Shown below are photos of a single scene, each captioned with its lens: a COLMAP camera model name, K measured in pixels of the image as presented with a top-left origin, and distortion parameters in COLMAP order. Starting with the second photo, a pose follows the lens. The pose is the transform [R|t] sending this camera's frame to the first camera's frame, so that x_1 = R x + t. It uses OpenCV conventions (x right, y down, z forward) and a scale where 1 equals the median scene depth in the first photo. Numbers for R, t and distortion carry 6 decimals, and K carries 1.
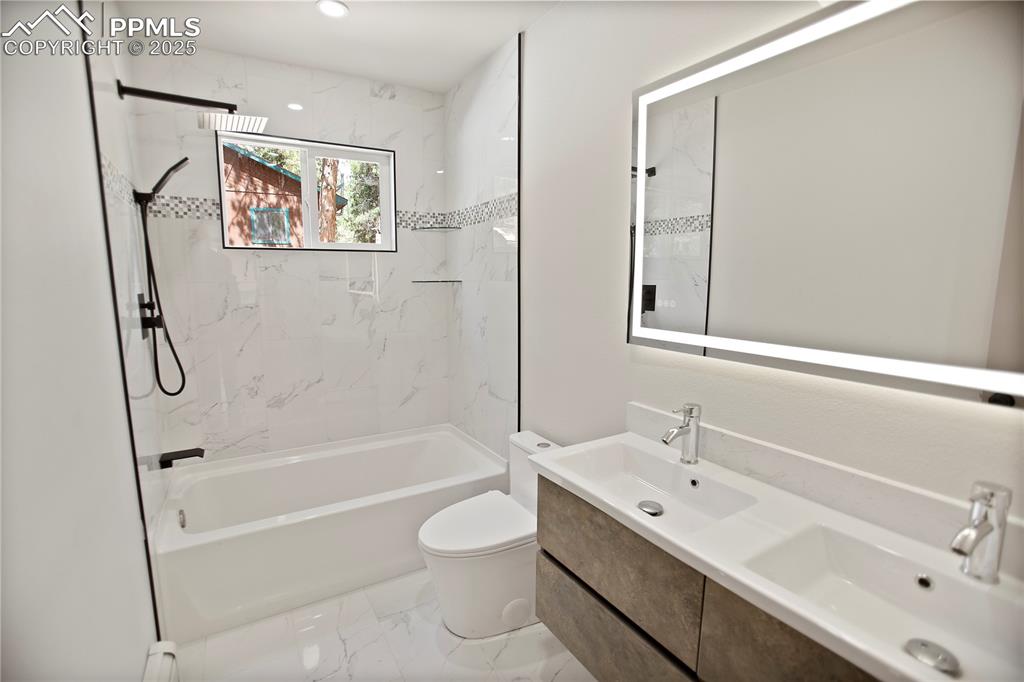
lens RADIAL K [[468.4, 0, 508.8], [0, 468.4, 347.6], [0, 0, 1]] dist [-0.077896, 0.032402]
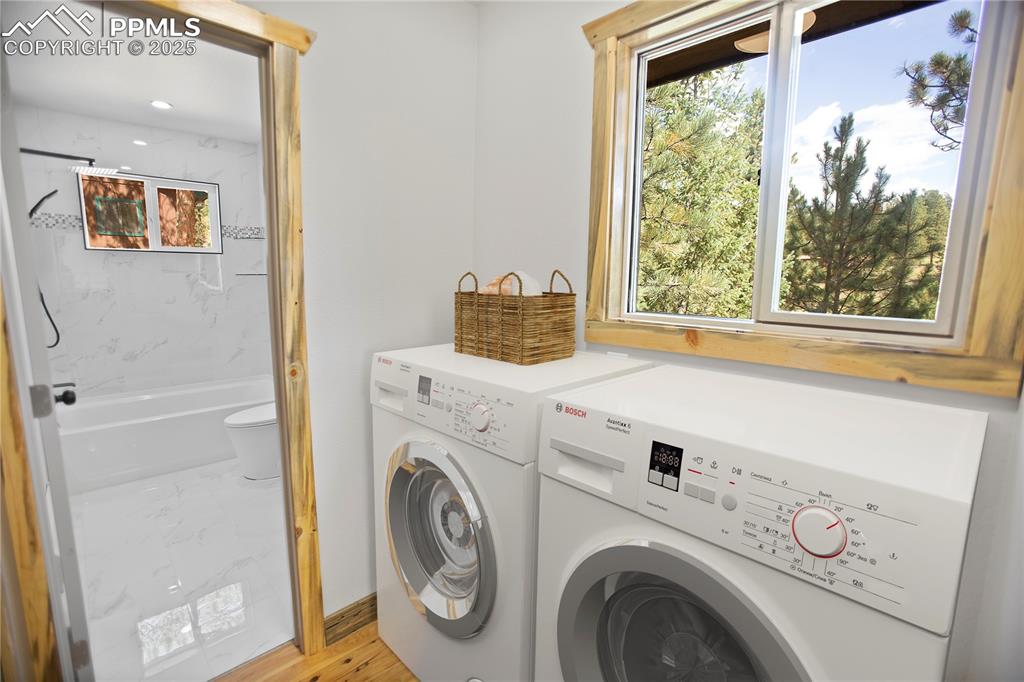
lens RADIAL K [[468.4, 0, 508.8], [0, 468.4, 347.6], [0, 0, 1]] dist [-0.077896, 0.032402]
pose [[0.973699, -0.020837, 0.226882, 0.300163], [0.019380, 0.999775, 0.008646, 0.091127], [-0.227011, -0.004022, 0.973884, -0.585394]]
